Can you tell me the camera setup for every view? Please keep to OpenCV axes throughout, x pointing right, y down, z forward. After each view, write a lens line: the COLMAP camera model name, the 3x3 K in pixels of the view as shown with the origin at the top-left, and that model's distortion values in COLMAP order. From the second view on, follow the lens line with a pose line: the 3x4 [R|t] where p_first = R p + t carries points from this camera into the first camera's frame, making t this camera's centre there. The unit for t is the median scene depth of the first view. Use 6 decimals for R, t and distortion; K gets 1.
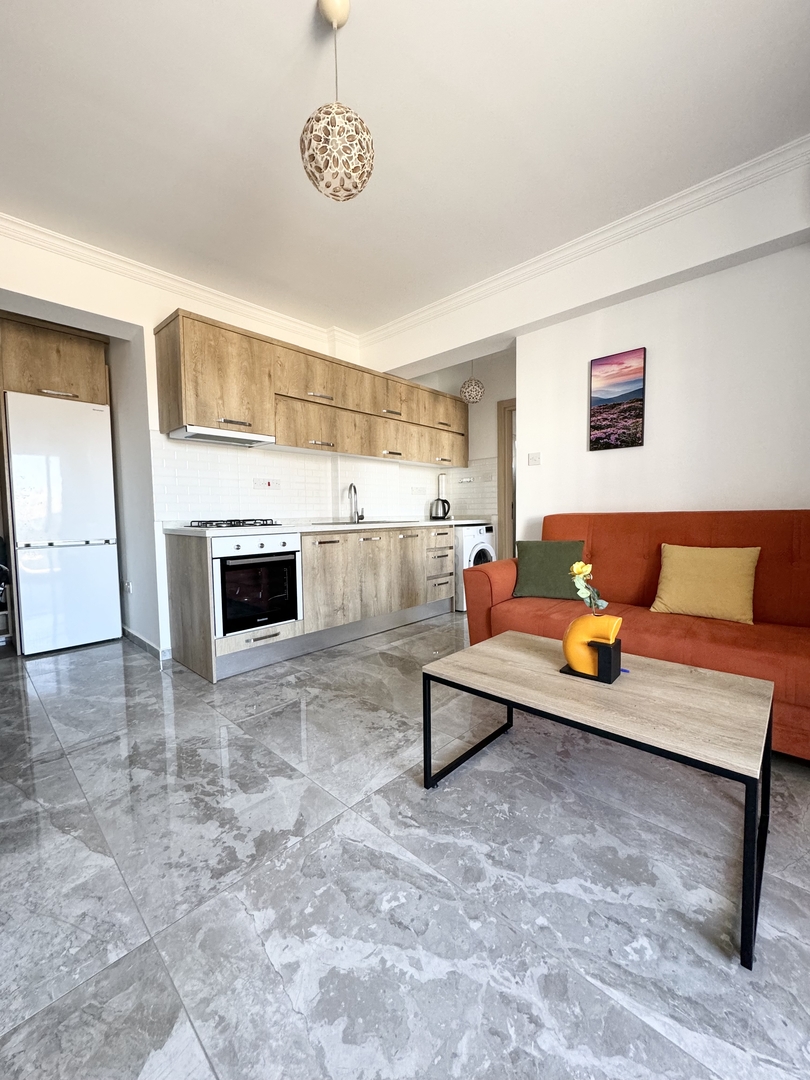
lens RADIAL K [[427.5, 0, 403.6], [0, 427.5, 539.1], [0, 0, 1]] dist [-0.001970, 0.000512]
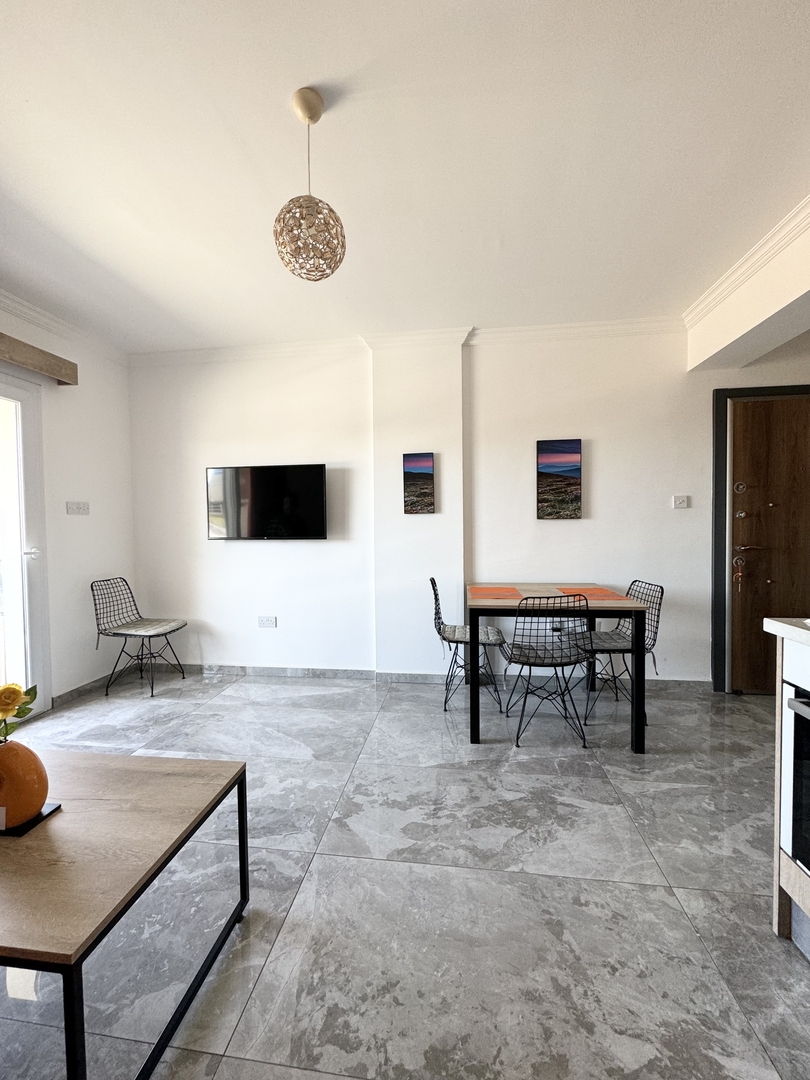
lens RADIAL K [[427.5, 0, 404.1], [0, 427.5, 539.9], [0, 0, 1]] dist [-0.001970, 0.000512]
pose [[-0.810475, 0.041803, -0.584279, 0.187599], [-0.012685, 0.995964, 0.088853, -0.166324], [0.585635, 0.079425, -0.806674, 1.266264]]
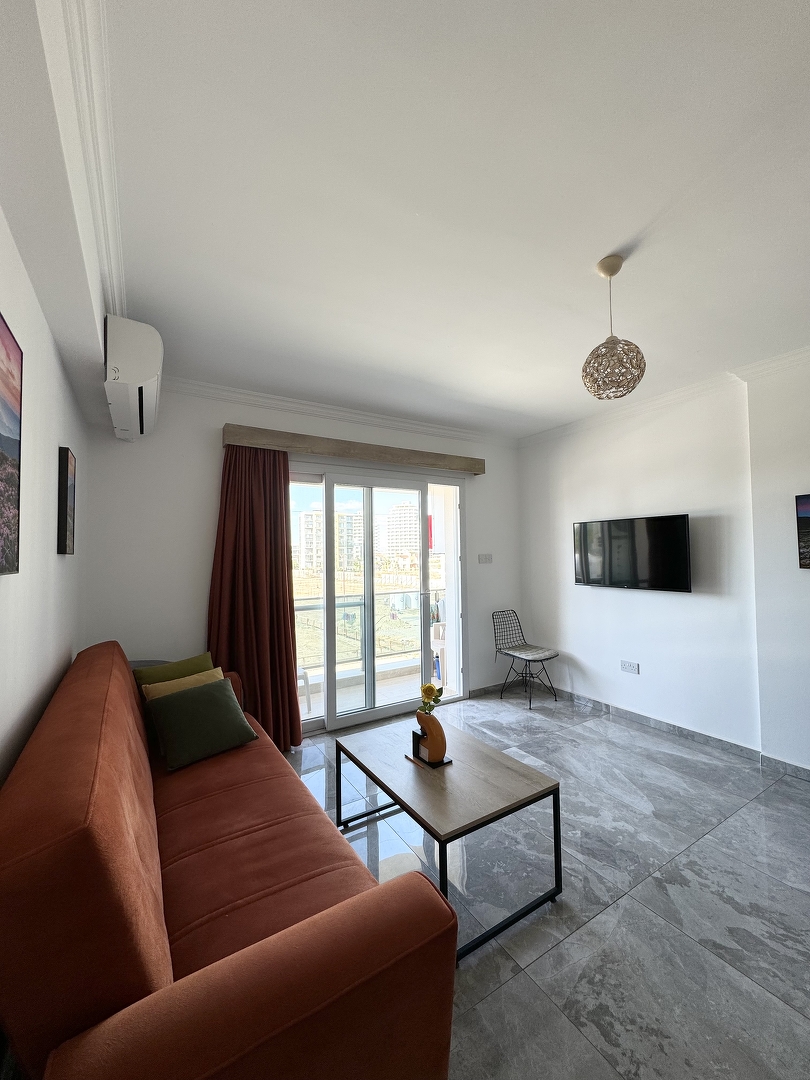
lens RADIAL K [[427.5, 0, 404.6], [0, 427.5, 539.5], [0, 0, 1]] dist [-0.001970, 0.000512]
pose [[-0.966649, 0.037512, 0.253344, 0.090006], [0.044847, 0.998724, 0.023235, -0.281696], [-0.252149, 0.033822, -0.967097, 1.502897]]
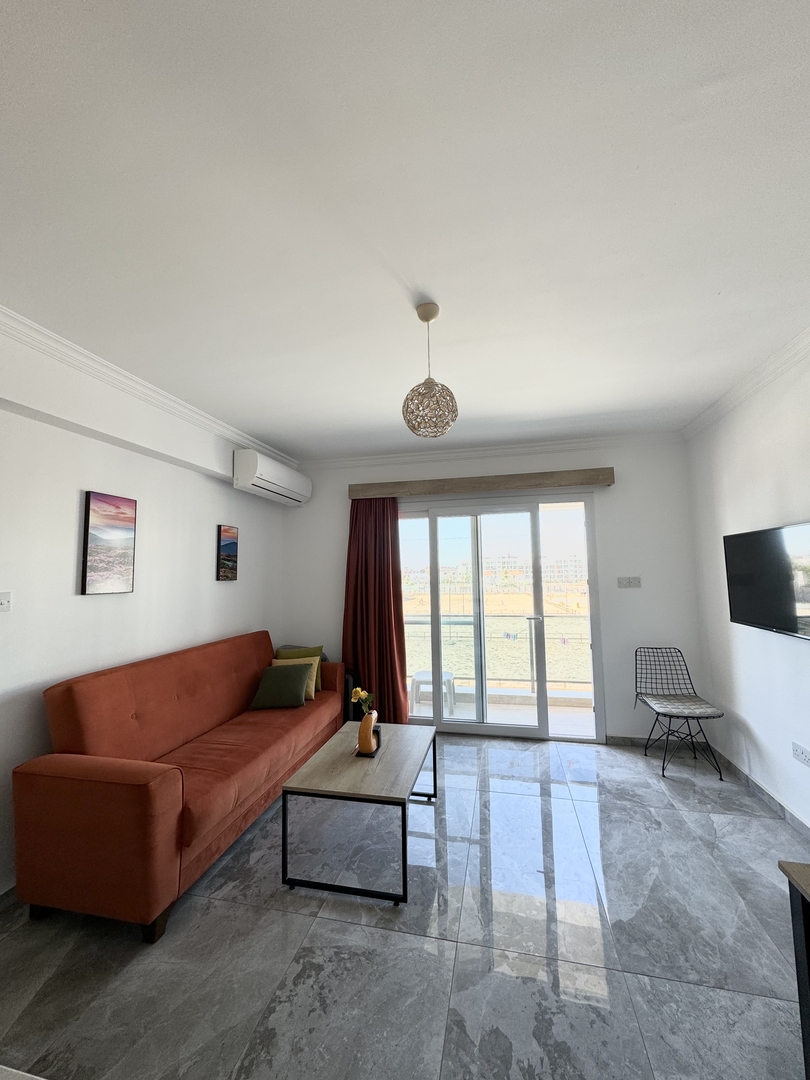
lens RADIAL K [[427.5, 0, 404.3], [0, 427.5, 539.4], [0, 0, 1]] dist [-0.001970, 0.000512]
pose [[-0.505119, 0.092773, 0.858049, -0.757586], [0.079584, 0.994977, -0.060727, -0.265860], [-0.859372, 0.037613, -0.509965, 1.097486]]
